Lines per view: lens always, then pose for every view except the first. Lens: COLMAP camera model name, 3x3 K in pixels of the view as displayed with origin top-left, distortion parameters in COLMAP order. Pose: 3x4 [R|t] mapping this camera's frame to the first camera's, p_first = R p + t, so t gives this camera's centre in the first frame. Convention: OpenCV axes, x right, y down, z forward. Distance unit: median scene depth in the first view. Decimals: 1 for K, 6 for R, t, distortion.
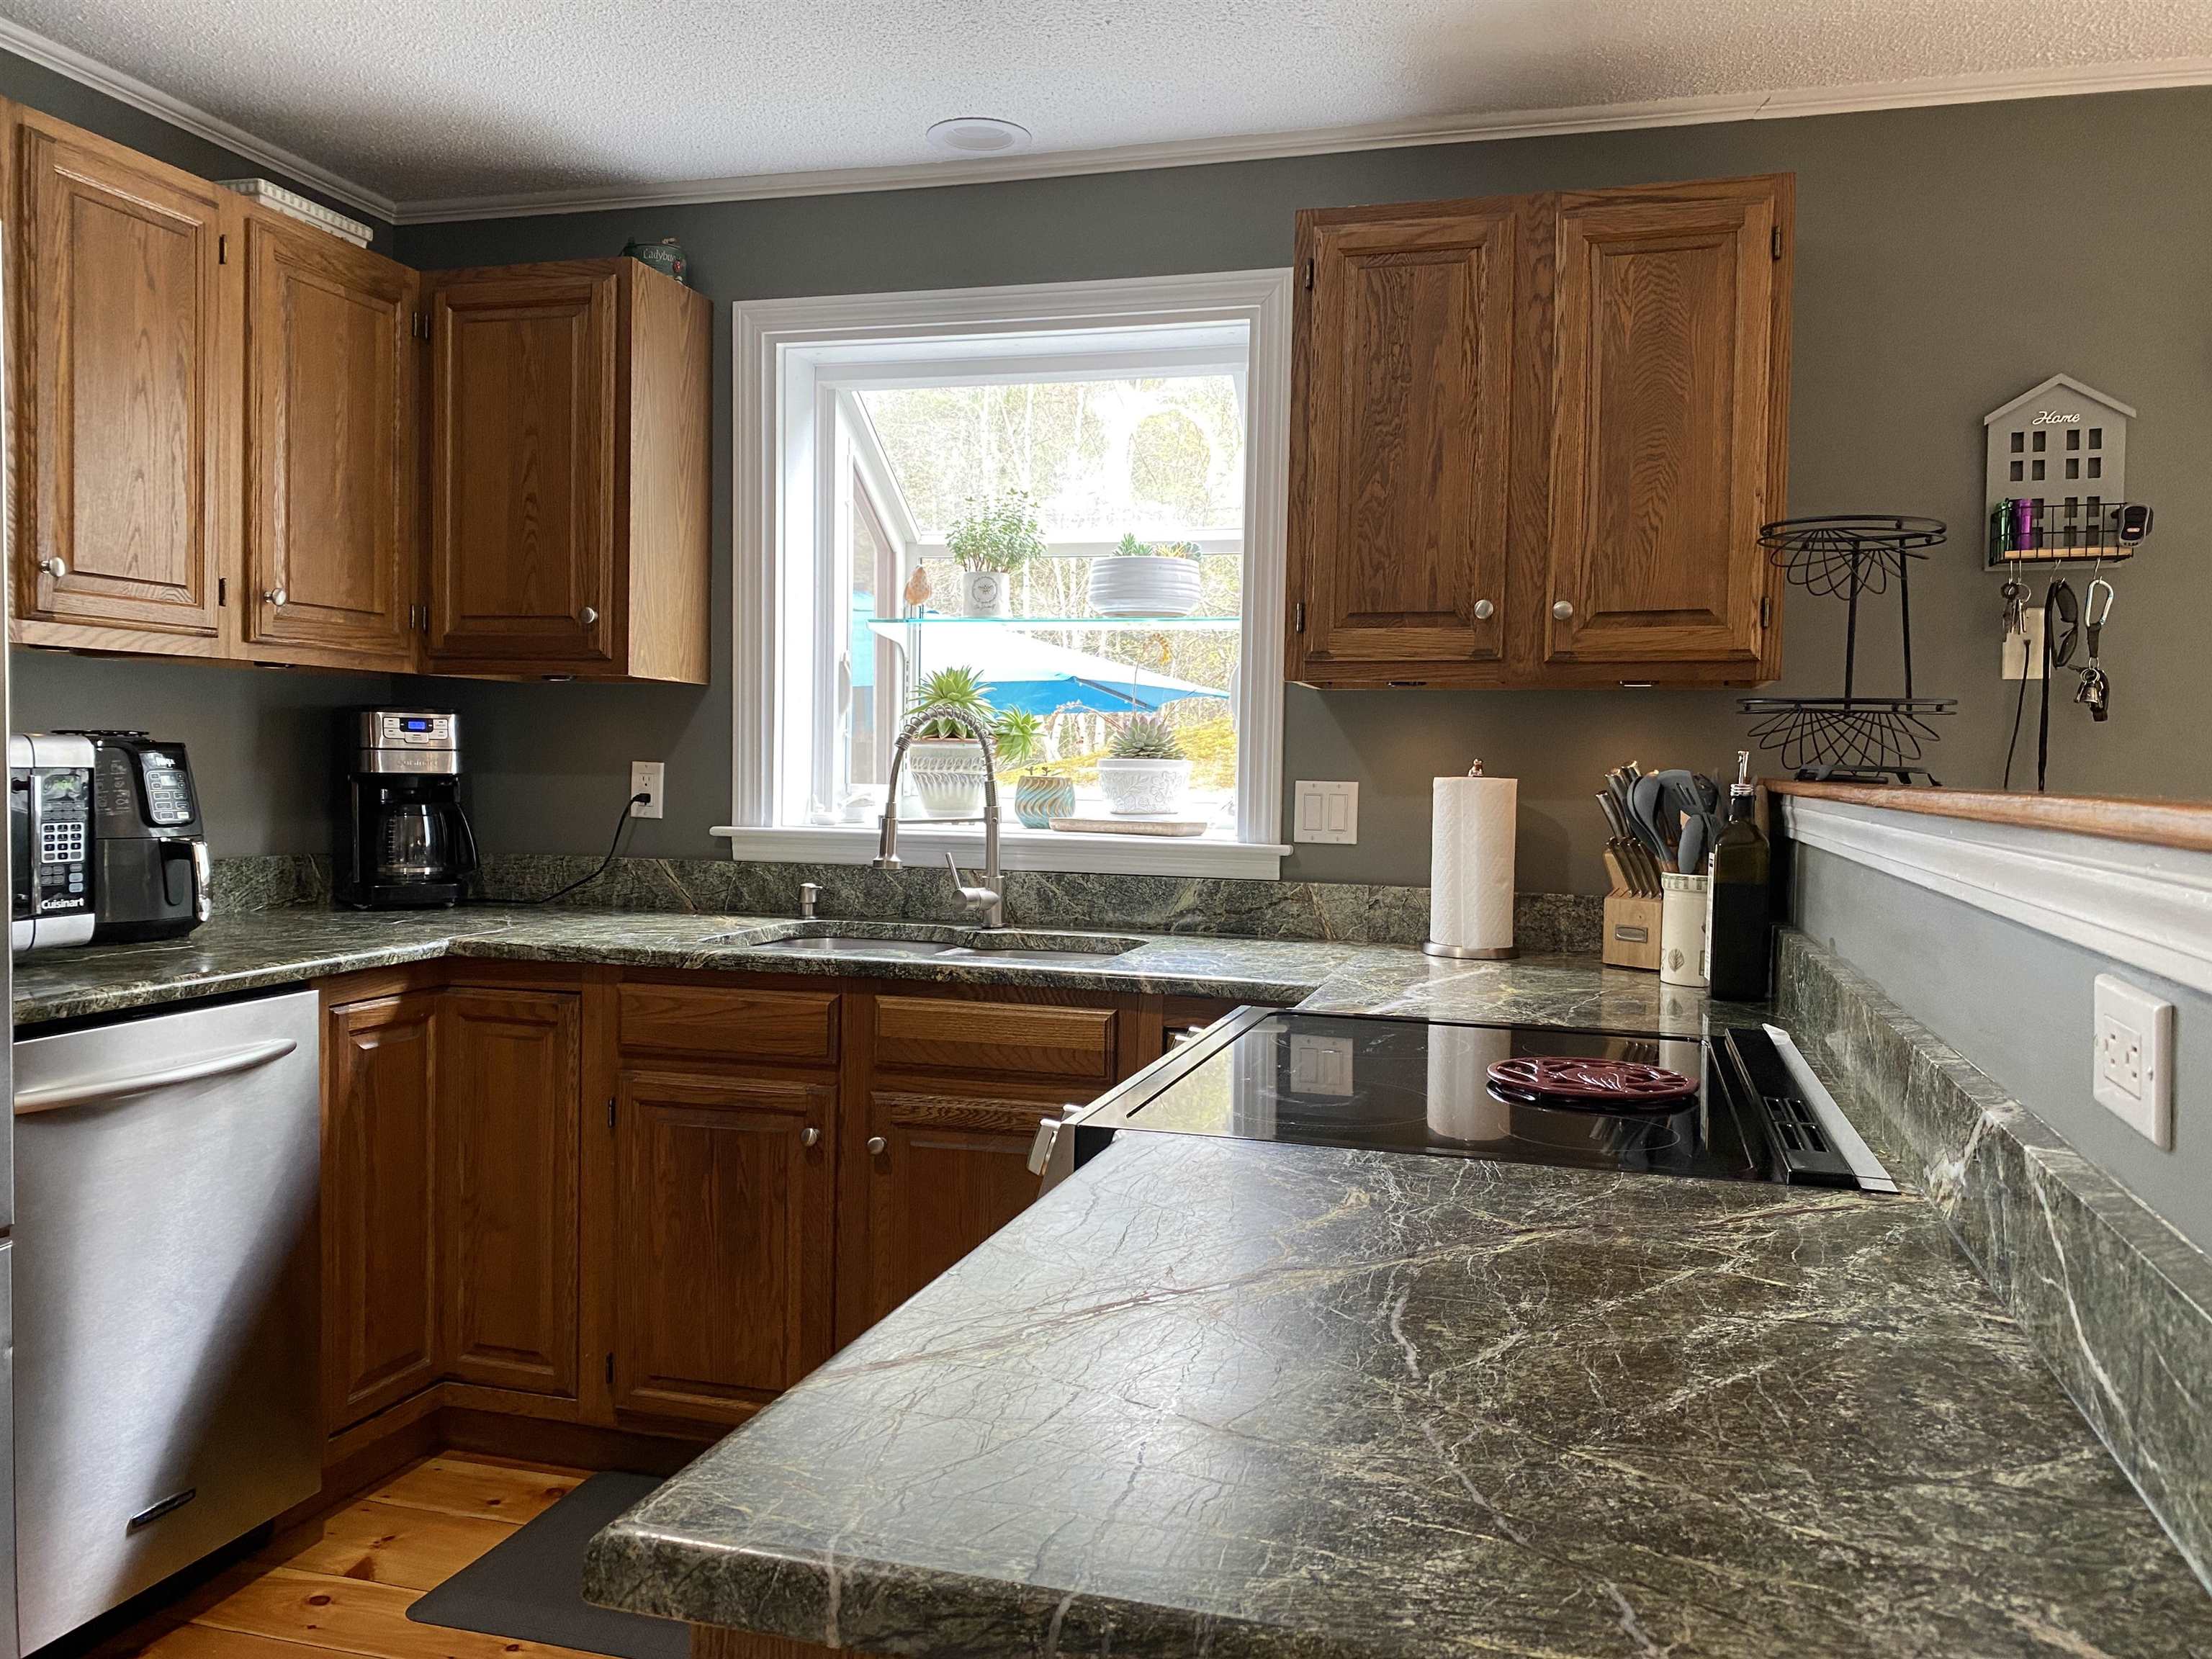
lens RADIAL K [[1797.7, 0, 1057.9], [0, 1797.7, 830.0], [0, 0, 1]] dist [0.048999, -0.090051]
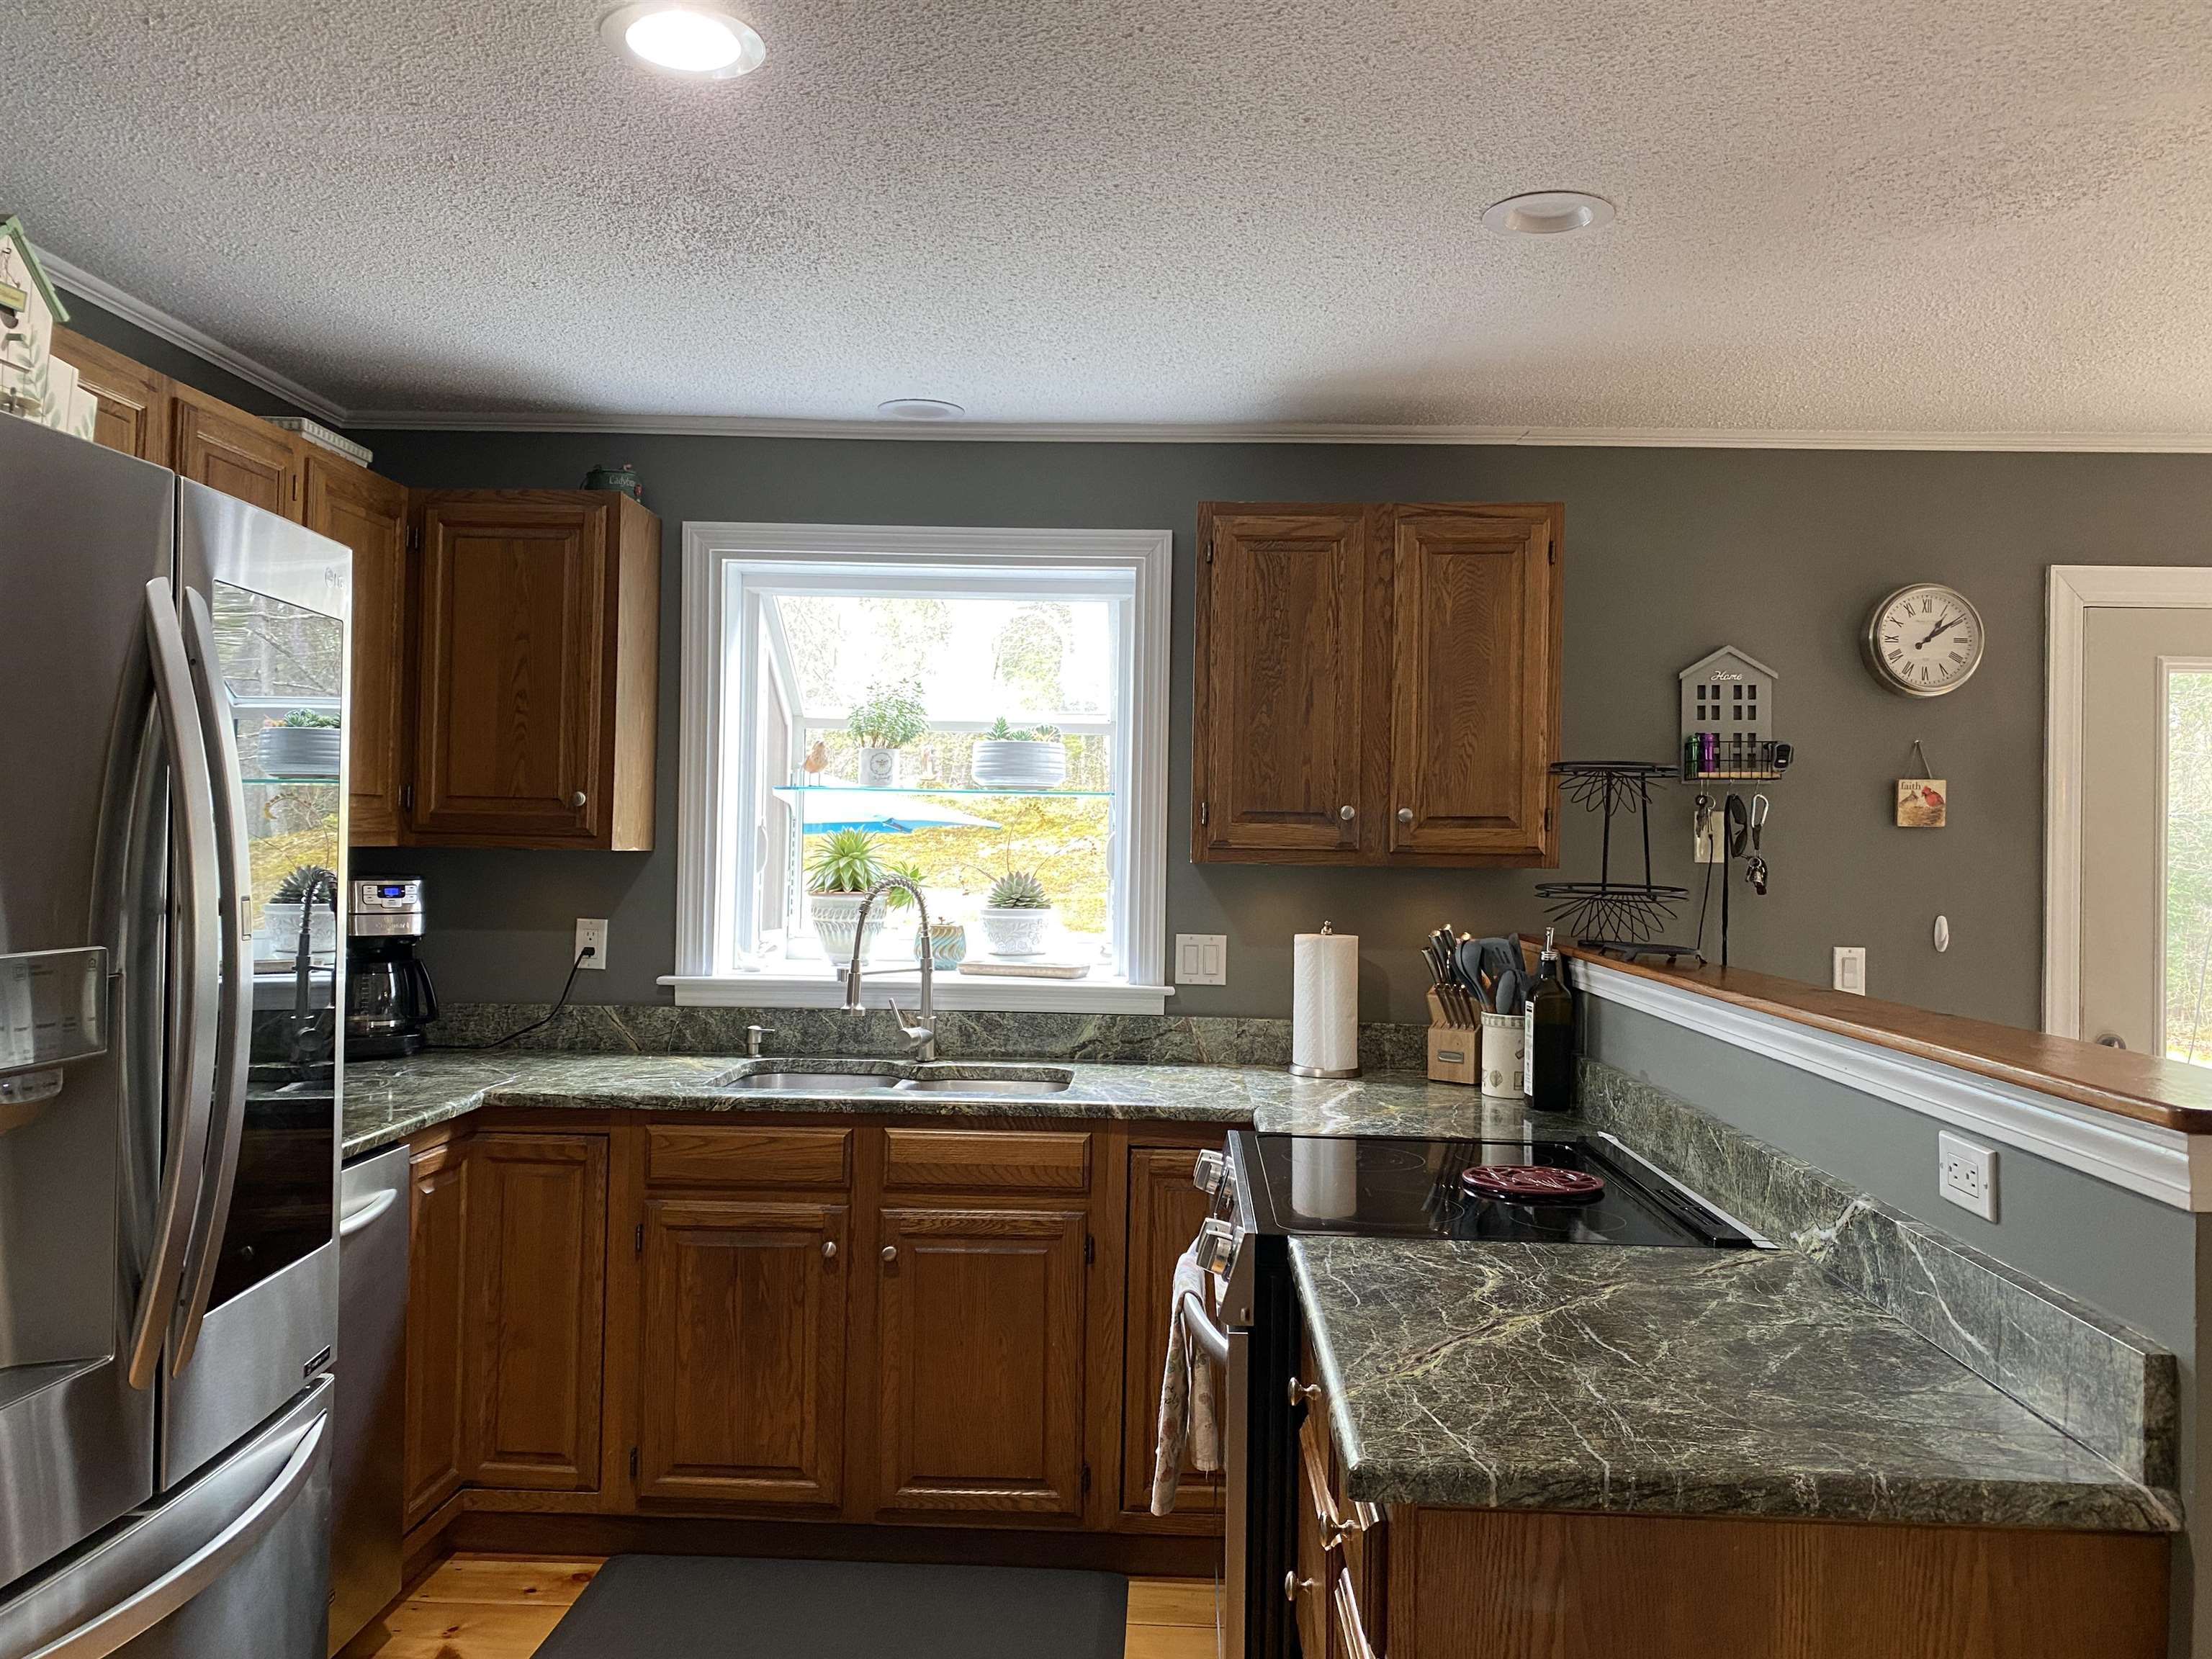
lens RADIAL K [[1794.6, 0, 1114.4], [0, 1794.6, 826.2], [0, 0, 1]] dist [0.078169, -0.148726]
pose [[0.967225, 0.001475, 0.253917, -0.249763], [0.009717, 0.999036, -0.042816, -0.055457], [-0.253735, 0.043880, 0.966278, -0.214276]]
